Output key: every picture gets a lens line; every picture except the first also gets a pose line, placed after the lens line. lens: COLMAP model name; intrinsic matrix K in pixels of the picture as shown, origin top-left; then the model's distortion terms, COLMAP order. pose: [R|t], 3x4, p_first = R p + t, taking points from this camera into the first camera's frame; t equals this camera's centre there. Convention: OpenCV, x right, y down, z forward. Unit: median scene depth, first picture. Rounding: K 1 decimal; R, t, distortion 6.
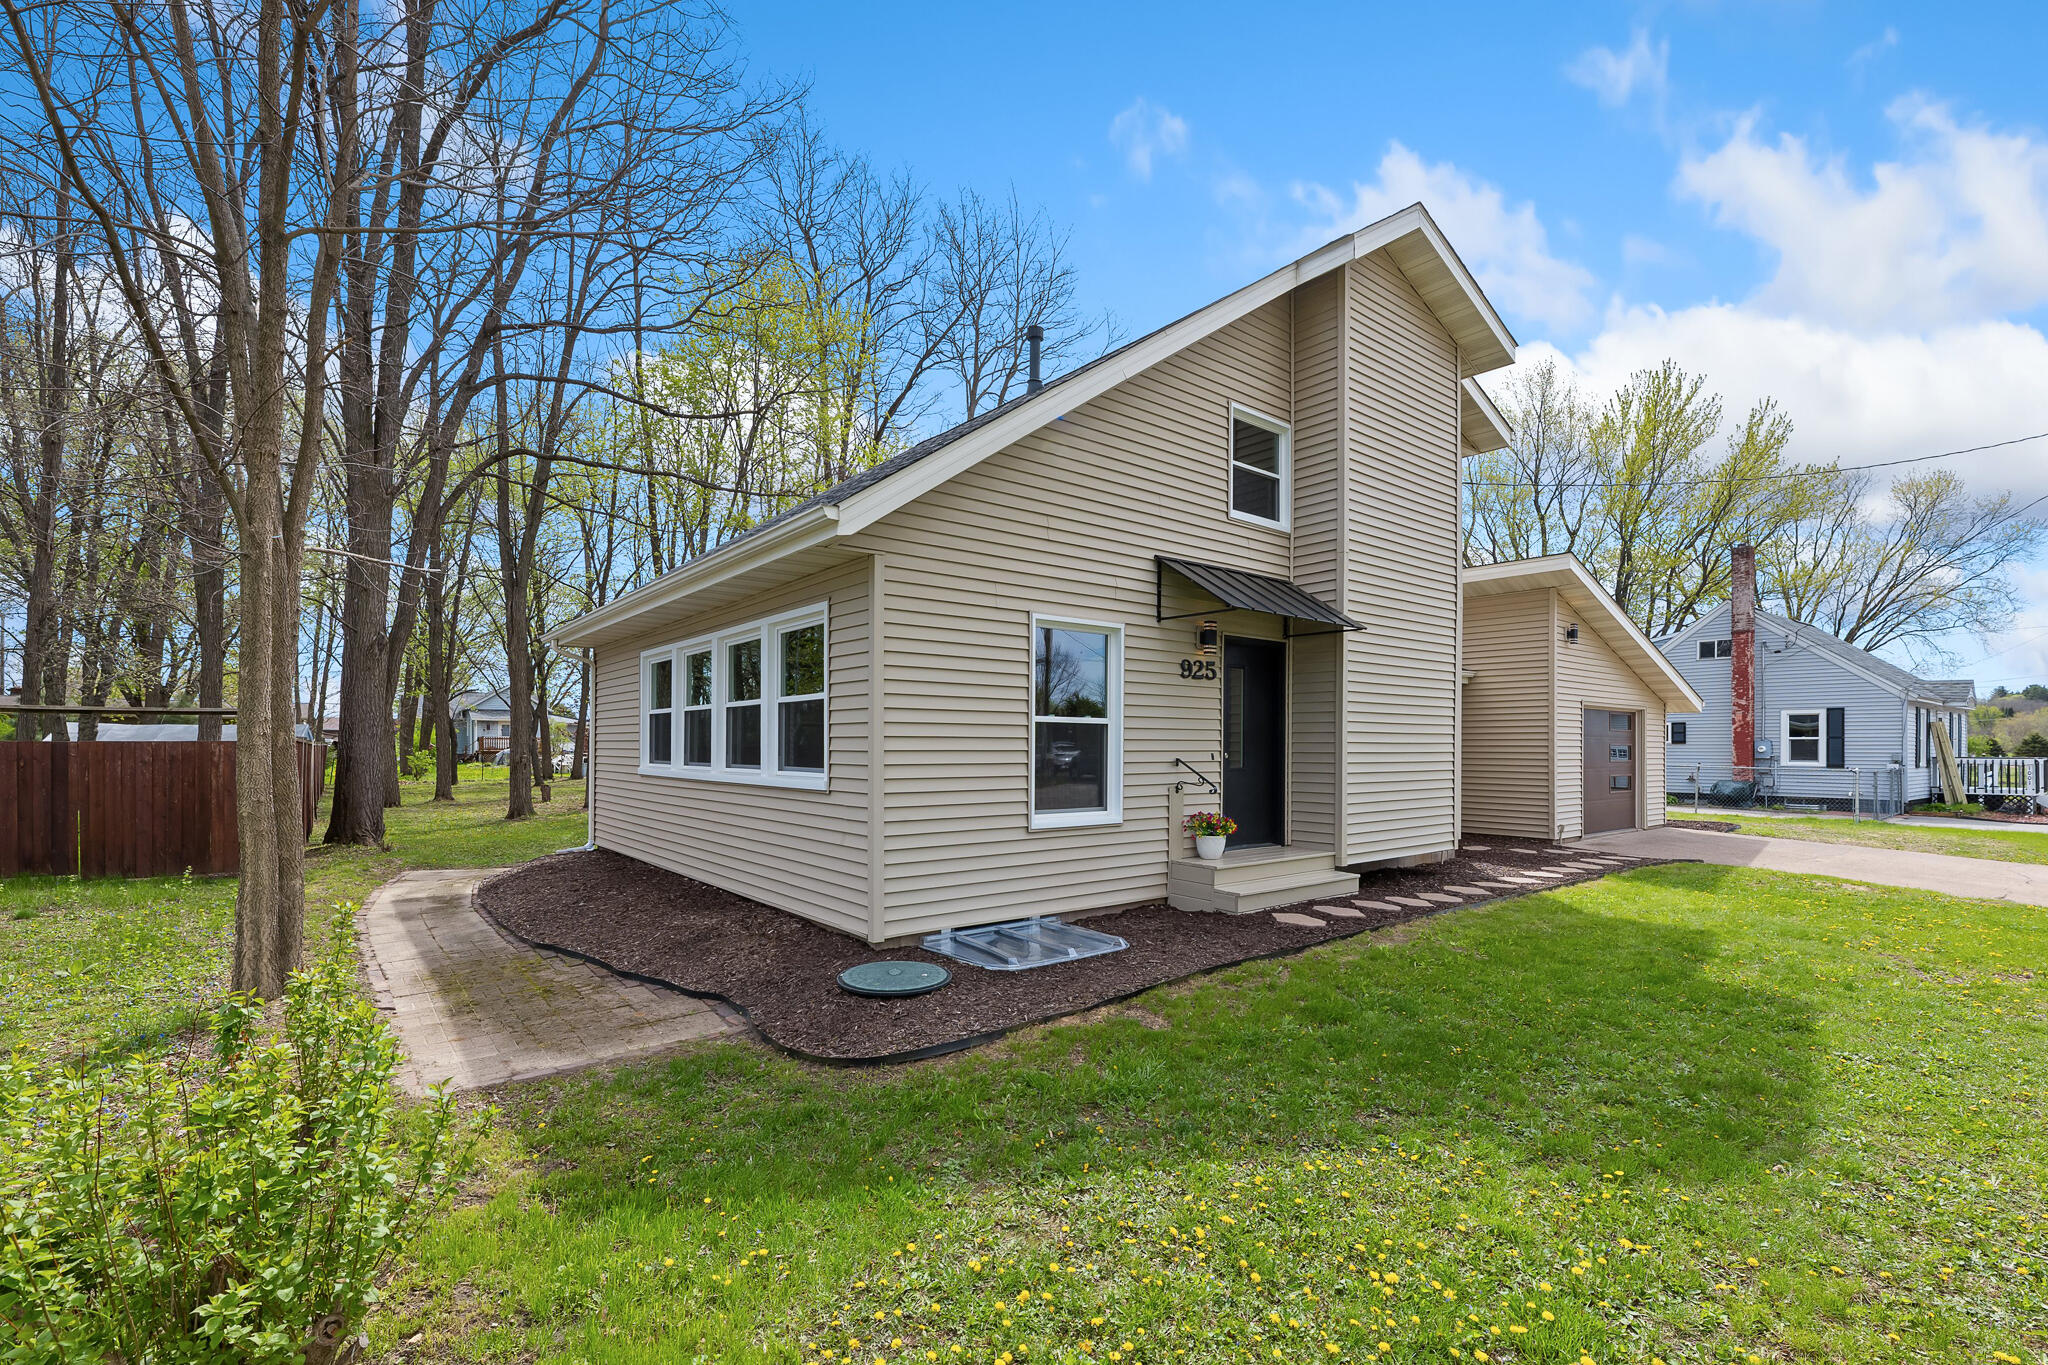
lens RADIAL K [[888.7, 0, 1017.1], [0, 888.7, 742.7], [0, 0, 1]] dist [-0.000552, 0.000068]
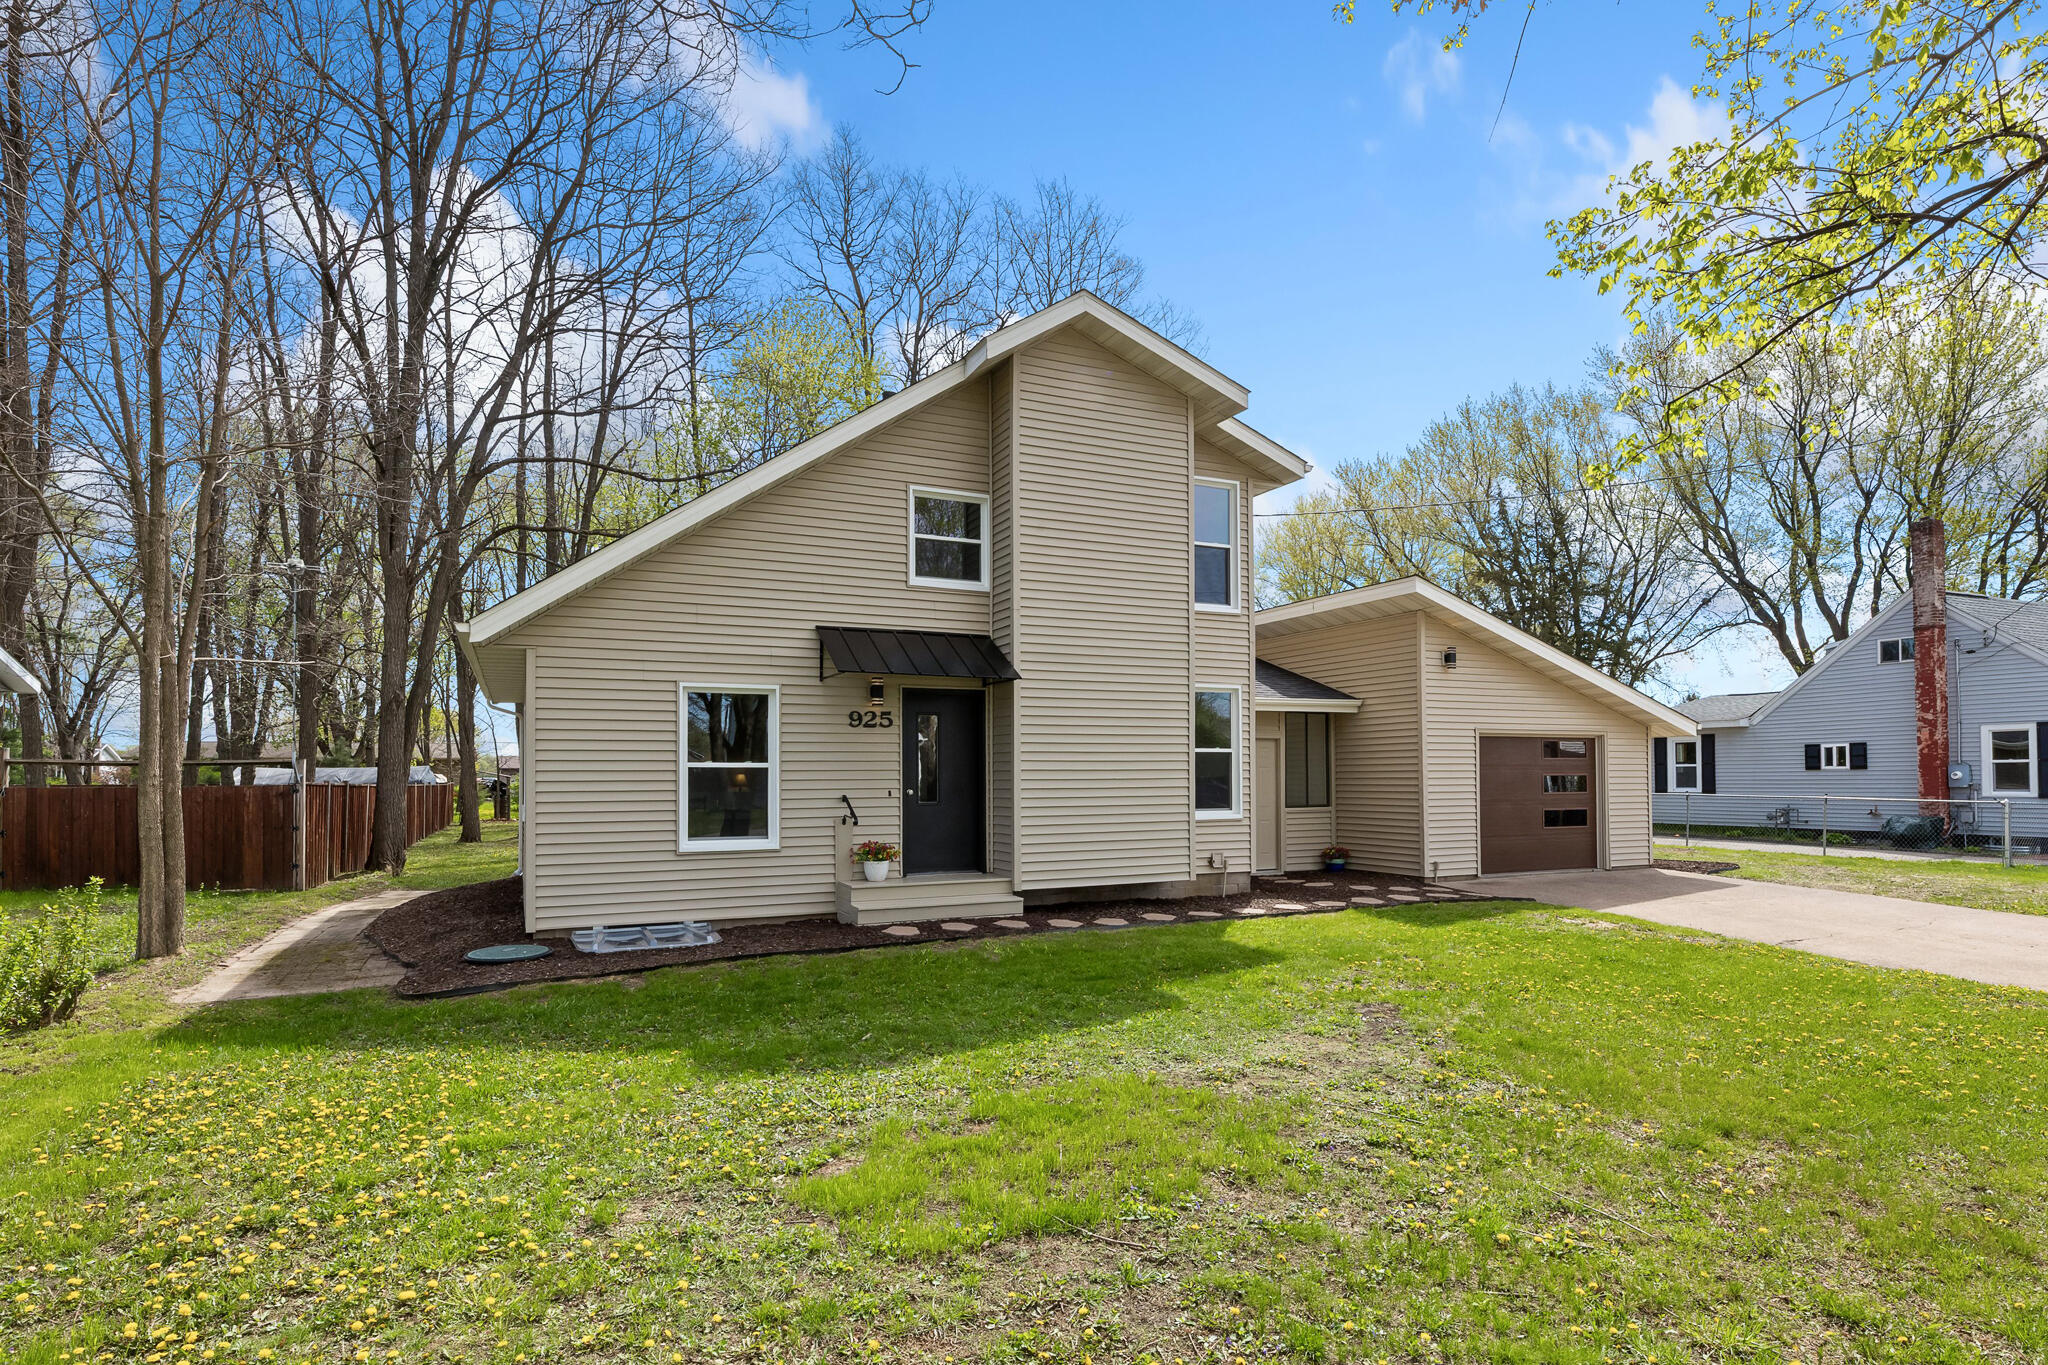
lens RADIAL K [[1052.1, 0, 1013.3], [0, 1052.1, 758.4], [0, 0, 1]] dist [-0.001813, -0.000081]
pose [[0.973254, -0.015051, -0.229237, 0.666922], [0.011489, 0.999792, -0.016868, -0.004842], [0.229443, 0.013783, 0.973224, -0.286348]]
